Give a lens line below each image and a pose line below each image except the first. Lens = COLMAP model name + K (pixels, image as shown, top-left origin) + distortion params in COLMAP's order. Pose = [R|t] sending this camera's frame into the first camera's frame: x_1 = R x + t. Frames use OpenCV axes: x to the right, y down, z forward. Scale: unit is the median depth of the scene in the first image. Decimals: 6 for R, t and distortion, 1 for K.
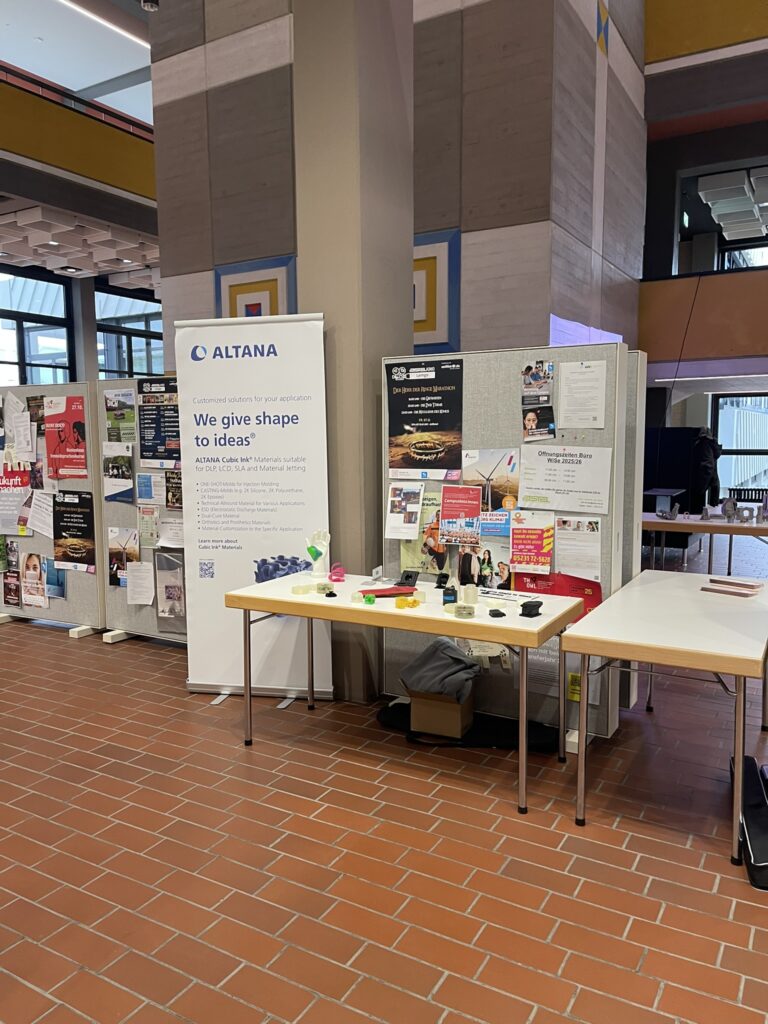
lens RADIAL K [[775.6, 0, 384.0], [0, 775.6, 512.0], [0, 0, 1]] dist [0.072776, -0.109065]
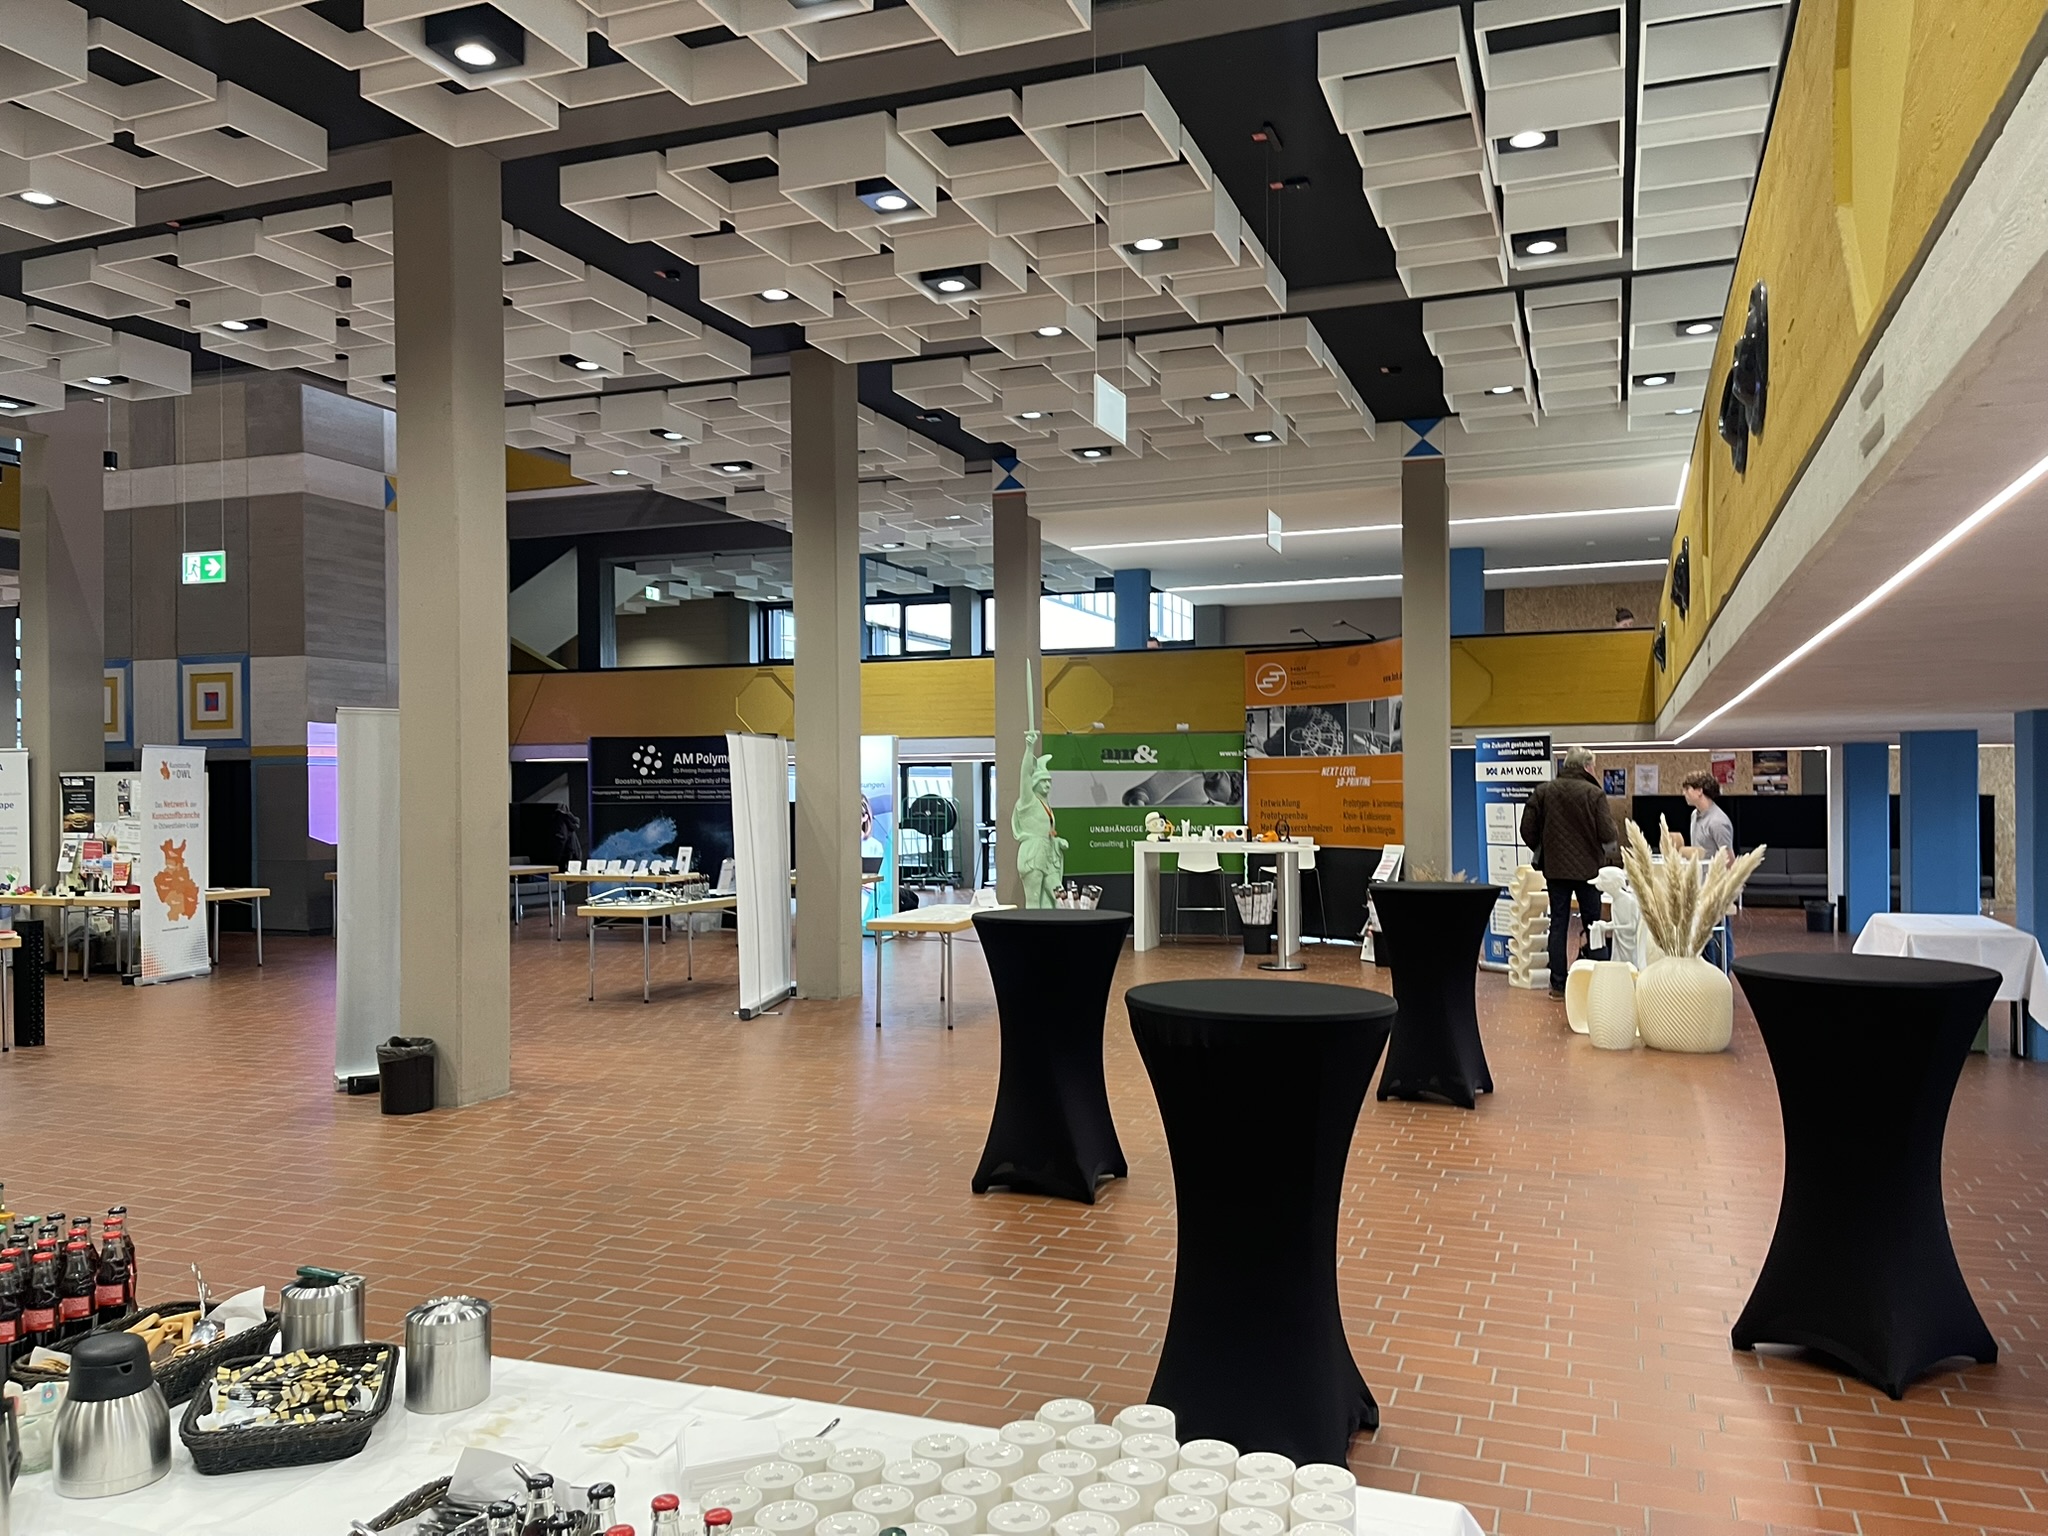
lens RADIAL K [[1551.2, 0, 1024.0], [0, 1551.2, 768.0], [0, 0, 1]] dist [0.072776, -0.109065]
pose [[0.984032, 0.005678, 0.177900, 1.591722], [0.015068, 0.993246, -0.115048, 0.253655], [-0.177351, 0.115892, 0.977300, -3.057037]]
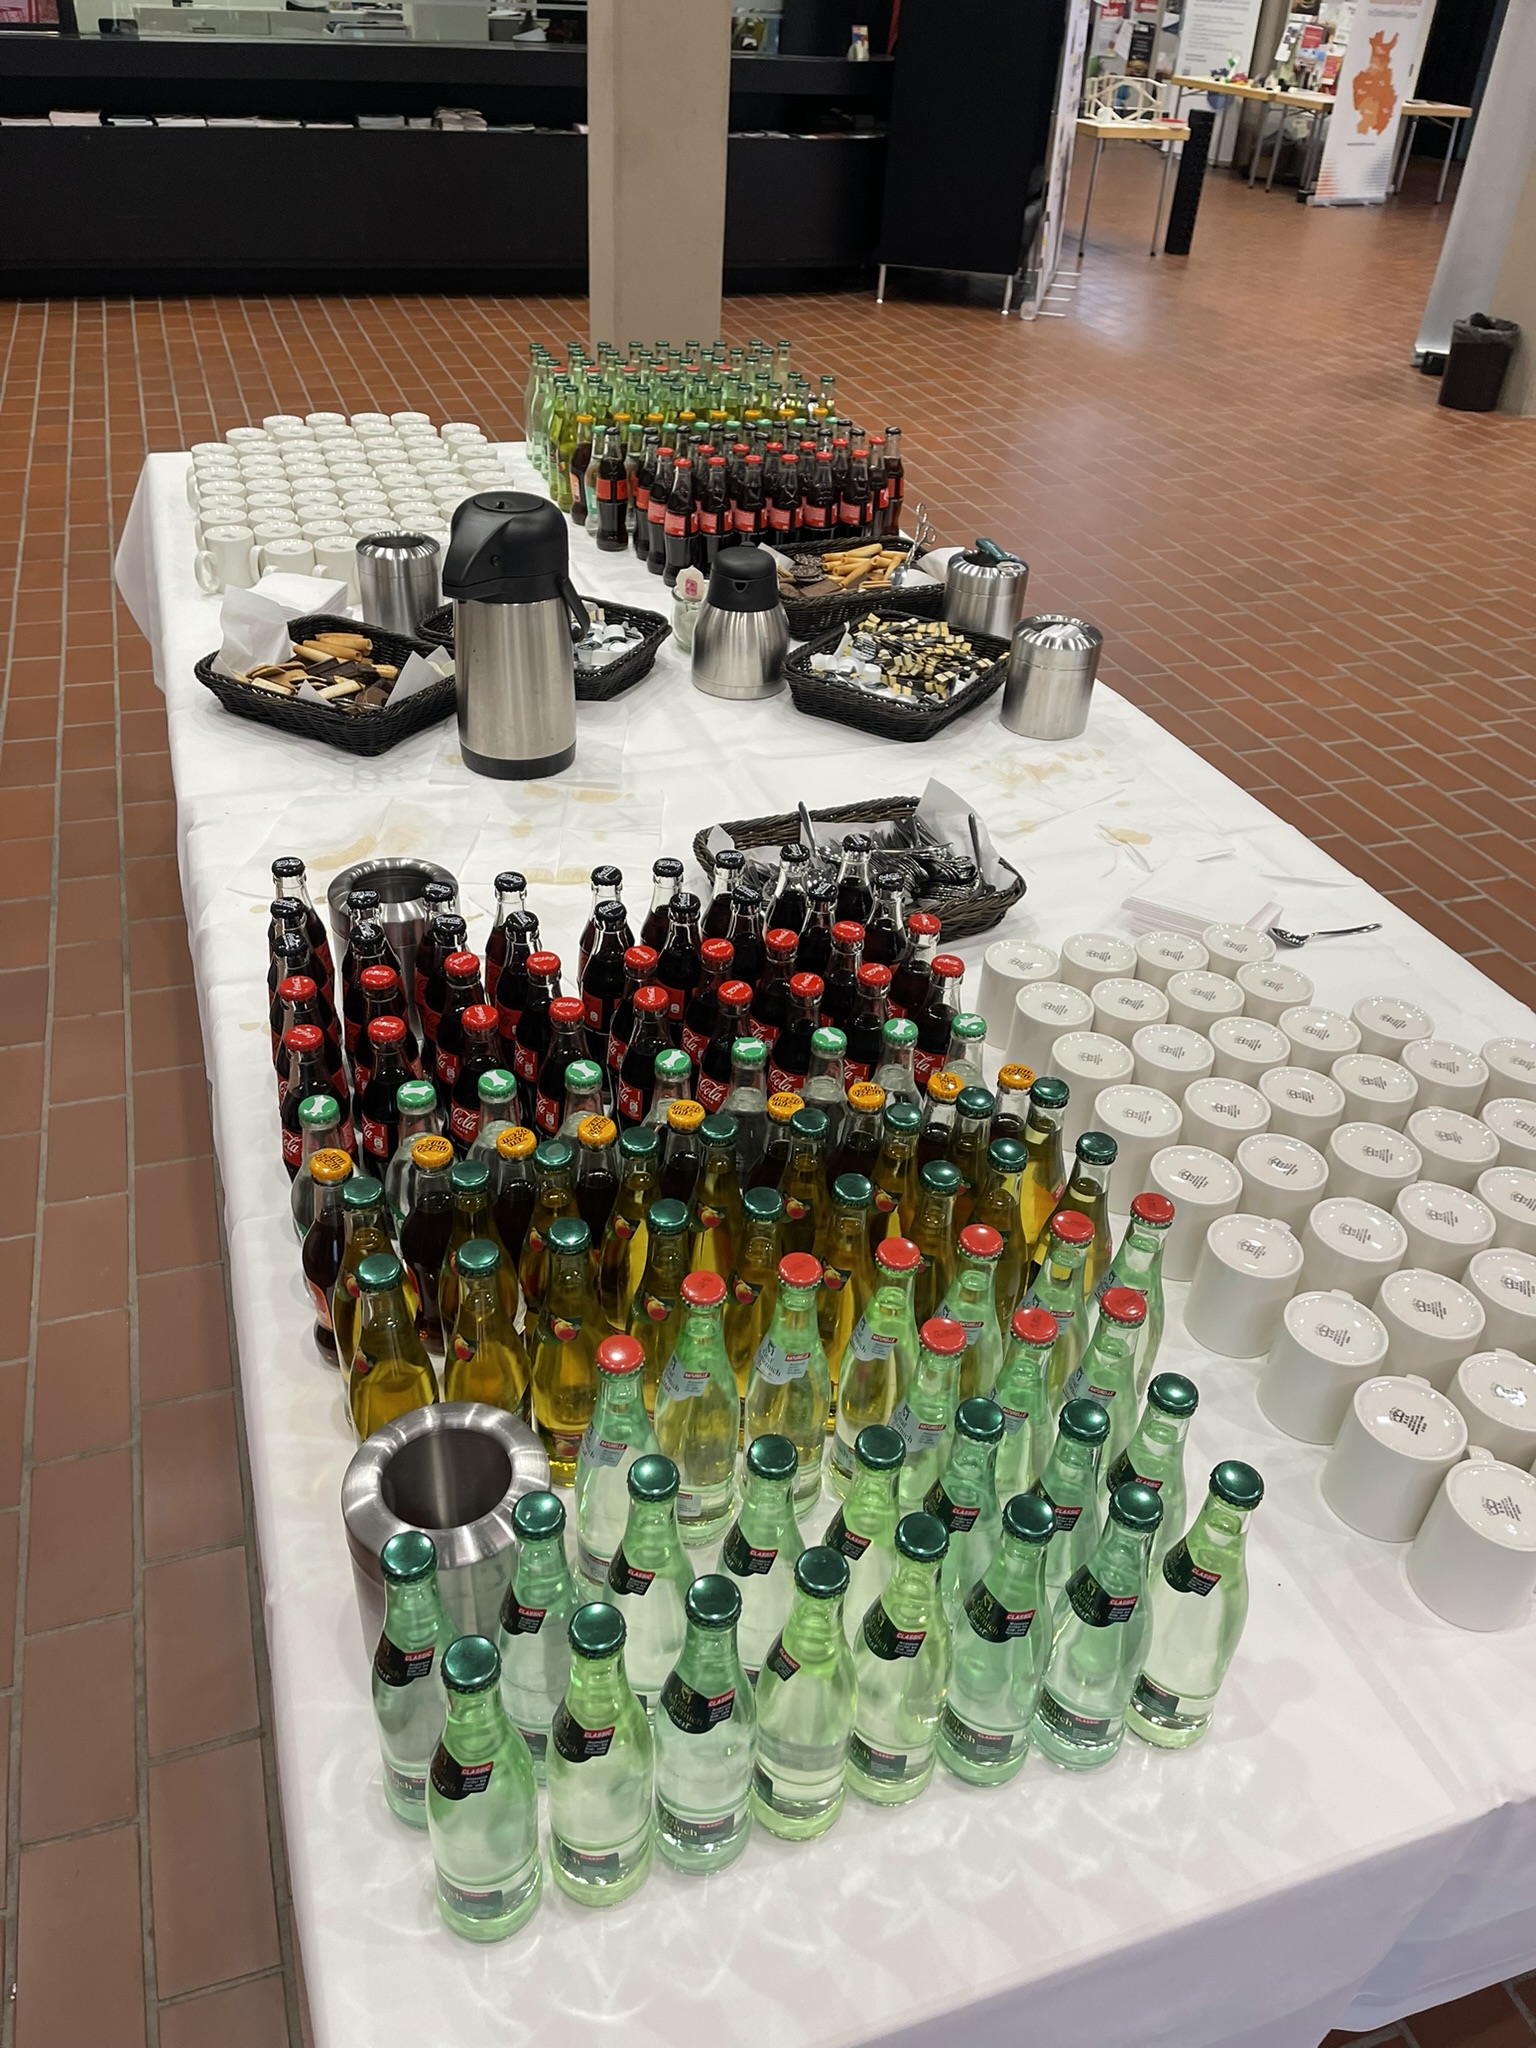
lens RADIAL K [[1551.2, 0, 768.0], [0, 1551.2, 1024.0], [0, 0, 1]] dist [0.072776, -0.109065]
pose [[0.760219, 0.407983, -0.505586, 1.776984], [-0.121877, 0.853968, 0.505851, 0.241297], [0.638132, -0.322938, 0.698926, -2.831320]]
